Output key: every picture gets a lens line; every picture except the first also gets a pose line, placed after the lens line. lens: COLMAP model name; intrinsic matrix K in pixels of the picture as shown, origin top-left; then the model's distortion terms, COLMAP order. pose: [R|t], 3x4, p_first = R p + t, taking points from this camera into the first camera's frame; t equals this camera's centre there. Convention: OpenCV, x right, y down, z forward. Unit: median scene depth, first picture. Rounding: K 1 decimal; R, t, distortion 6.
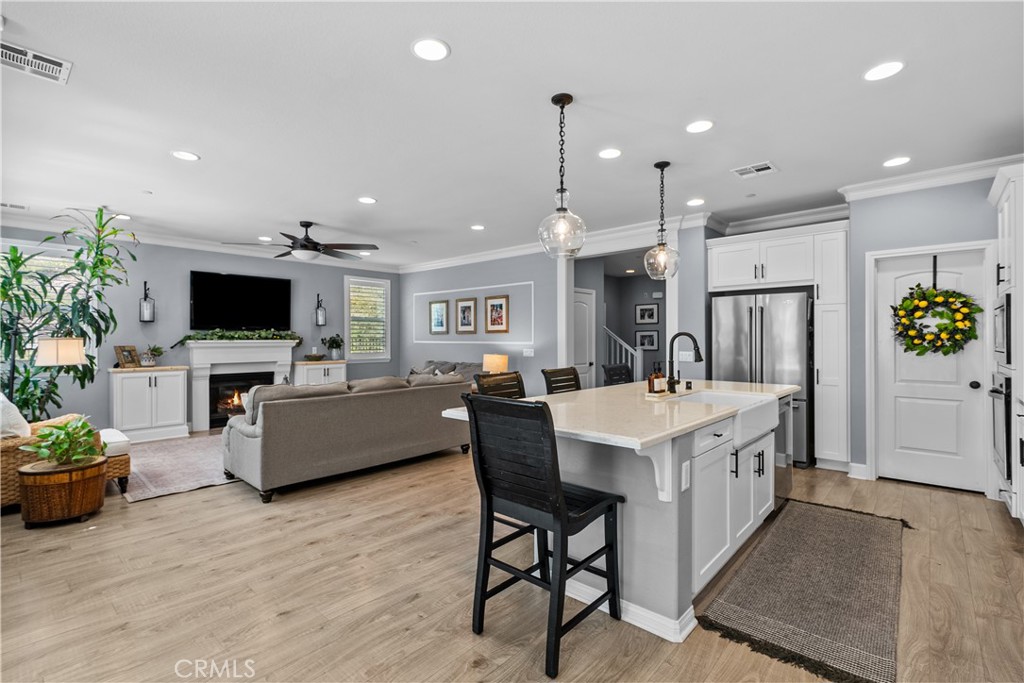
lens RADIAL K [[466.9, 0, 498.3], [0, 466.9, 339.4], [0, 0, 1]] dist [0.003380, 0.000179]
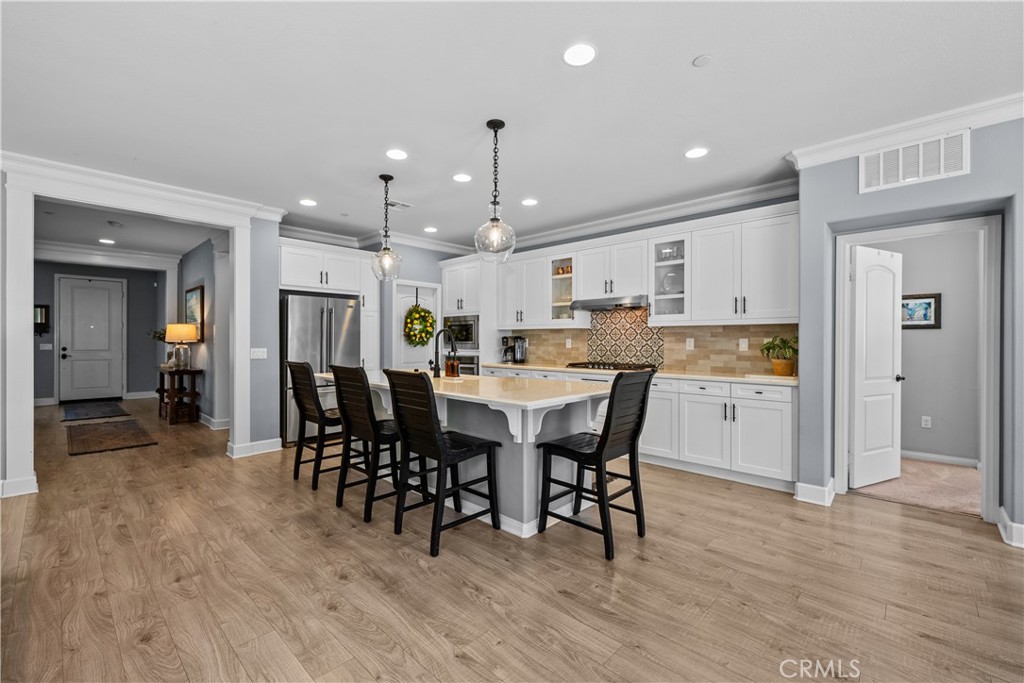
lens RADIAL K [[432.3, 0, 512.0], [0, 432.3, 341.5], [0, 0, 1]] dist [0.000204, 0.000037]
pose [[0.010441, 0.000782, 0.999945, -0.633042], [-0.002038, 0.999998, -0.000761, 0.016181], [-0.999943, -0.002030, 0.010442, 0.645304]]
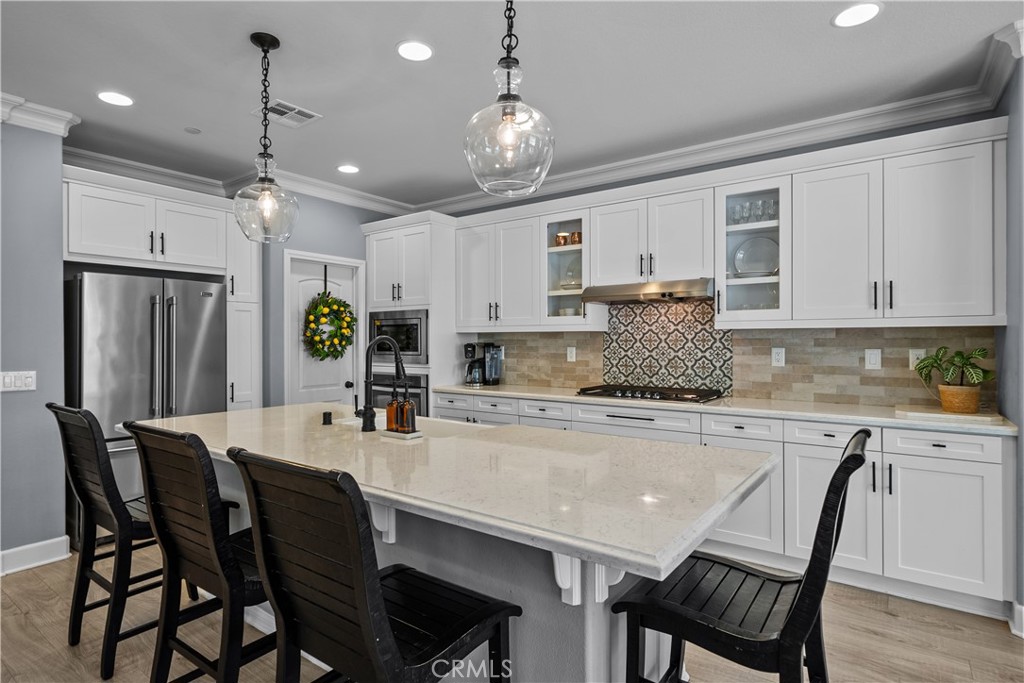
lens RADIAL K [[532.4, 0, 512.0], [0, 532.4, 341.5], [0, 0, 1]] dist [-0.001304, -0.000288]
pose [[-0.114104, 0.002061, 0.993467, -0.305584], [0.001877, 0.999997, -0.001859, -0.004533], [-0.993467, 0.001652, -0.114107, 0.726400]]
